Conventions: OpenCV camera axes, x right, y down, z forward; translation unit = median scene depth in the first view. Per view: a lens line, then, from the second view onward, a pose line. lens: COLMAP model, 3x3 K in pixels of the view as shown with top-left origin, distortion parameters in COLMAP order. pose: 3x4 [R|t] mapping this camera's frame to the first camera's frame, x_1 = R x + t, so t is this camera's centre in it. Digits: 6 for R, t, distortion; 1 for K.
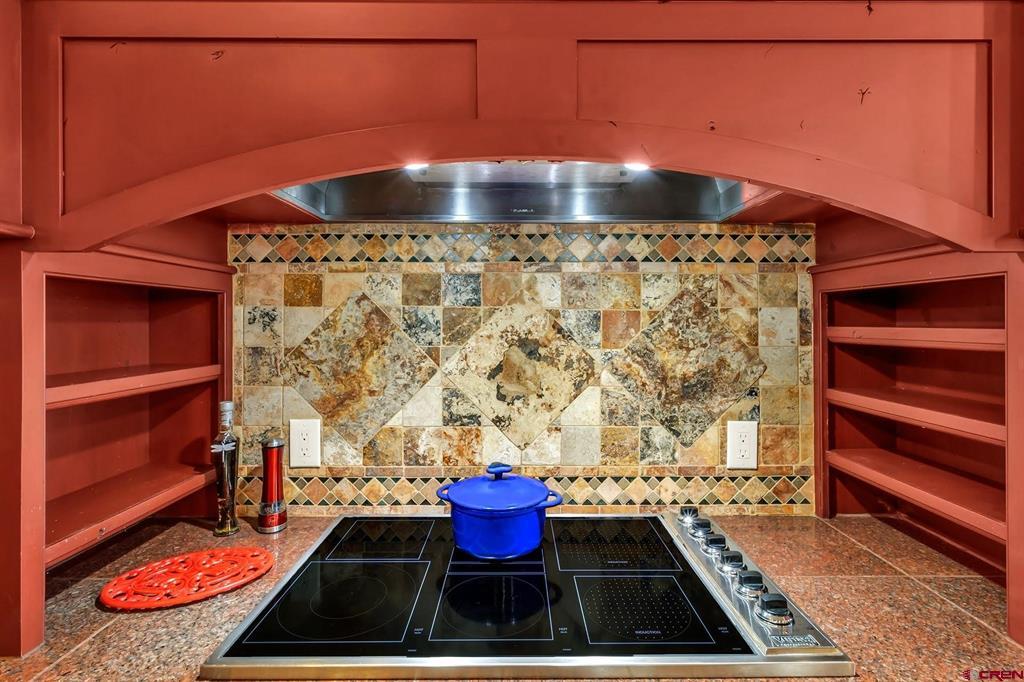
lens RADIAL K [[471.0, 0, 511.3], [0, 471.0, 322.9], [0, 0, 1]] dist [0.002564, 0.000555]
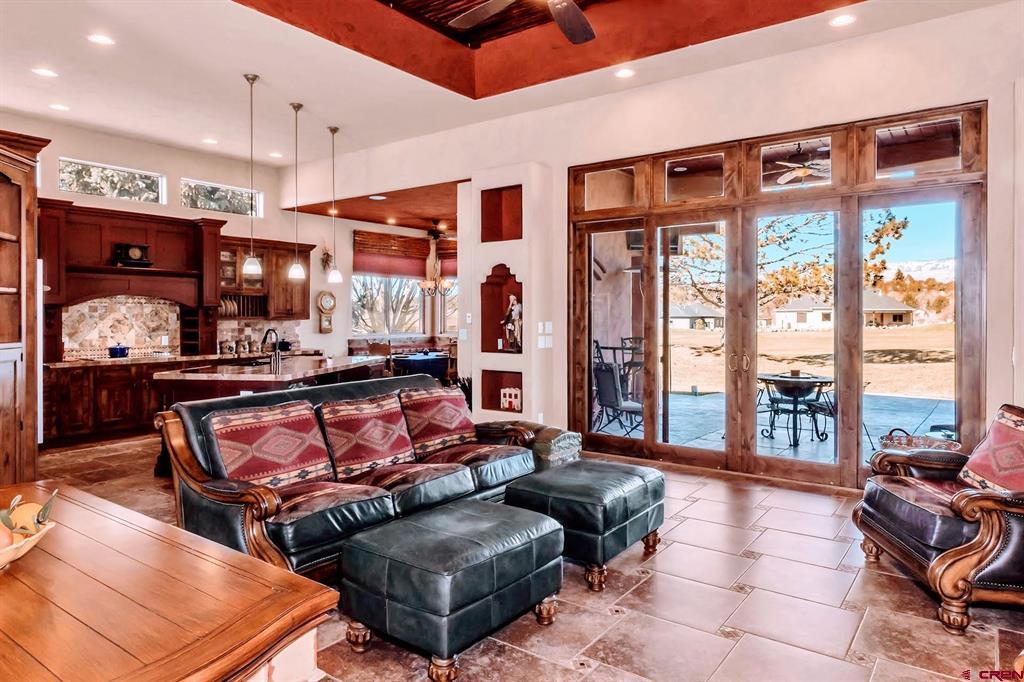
lens RADIAL K [[642.3, 0, 521.3], [0, 642.3, 318.3], [0, 0, 1]] dist [-0.000205, 0.001502]
pose [[0.587708, -0.002677, 0.809069, -2.818264], [-0.002913, 0.999981, 0.005425, -0.026940], [-0.809068, -0.005545, 0.587689, -6.095301]]
